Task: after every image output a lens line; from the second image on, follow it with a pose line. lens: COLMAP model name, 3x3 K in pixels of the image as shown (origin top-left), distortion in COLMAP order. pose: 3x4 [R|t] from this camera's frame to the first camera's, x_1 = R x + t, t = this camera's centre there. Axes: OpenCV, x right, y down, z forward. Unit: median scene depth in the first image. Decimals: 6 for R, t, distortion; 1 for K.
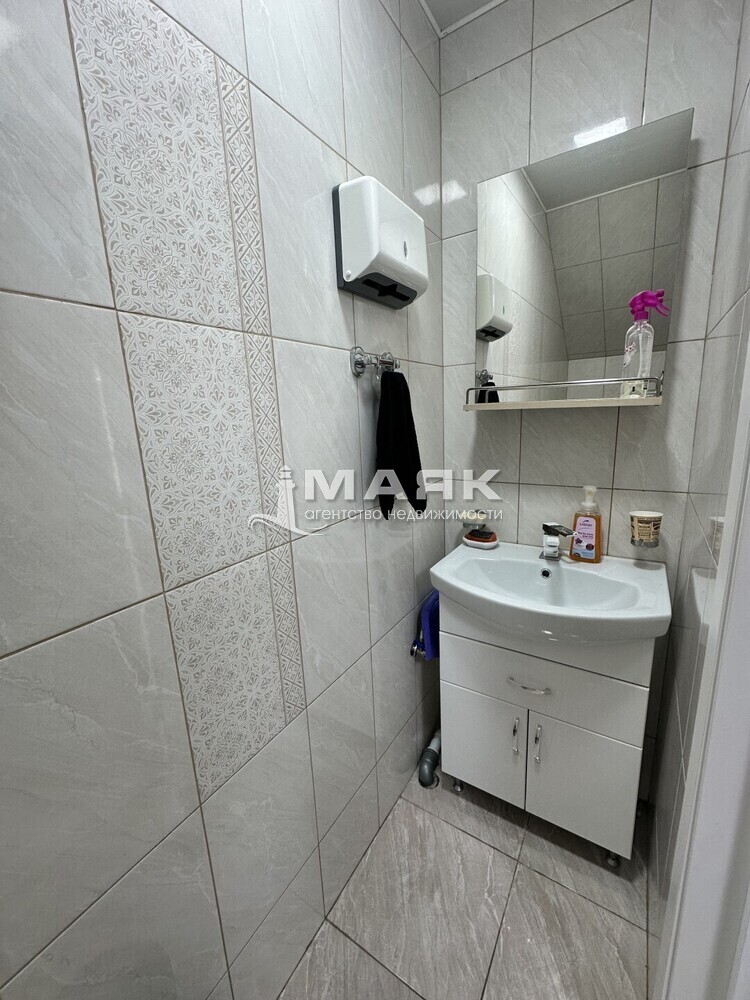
lens RADIAL K [[398.4, 0, 374.6], [0, 398.4, 497.7], [0, 0, 1]] dist [-0.004784, 0.001222]
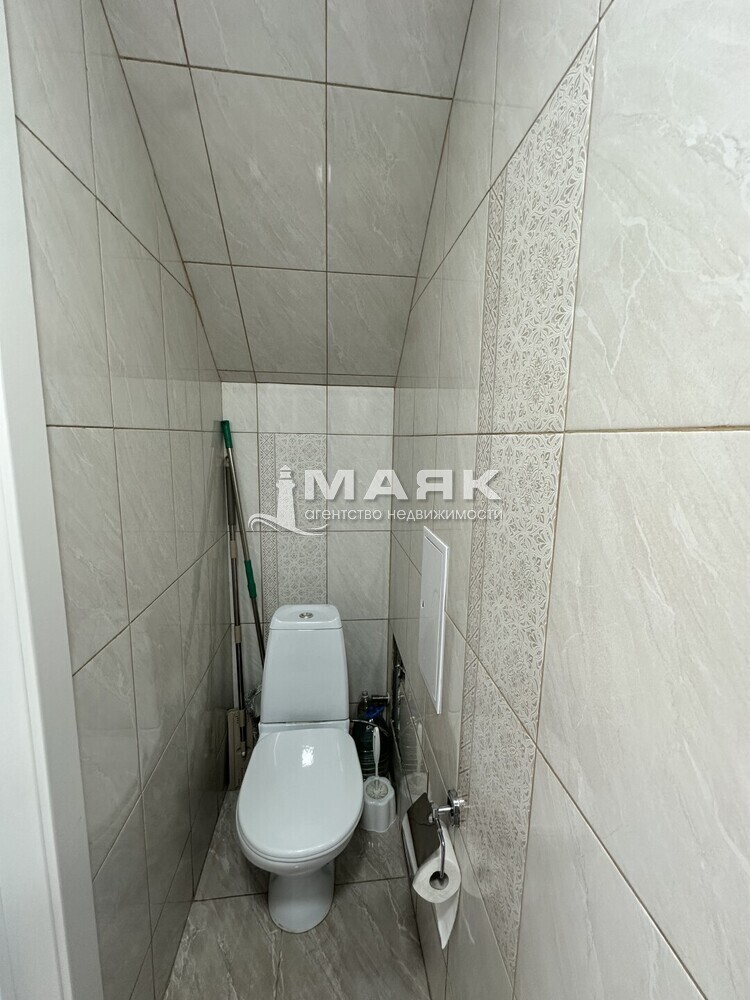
lens RADIAL K [[398.4, 0, 374.6], [0, 398.4, 497.7], [0, 0, 1]] dist [-0.004784, 0.001222]
pose [[-0.773542, 0.126348, -0.621022, 0.324229], [-0.112200, 0.937142, 0.330419, -0.546953], [0.623733, 0.325272, -0.710743, 1.401932]]
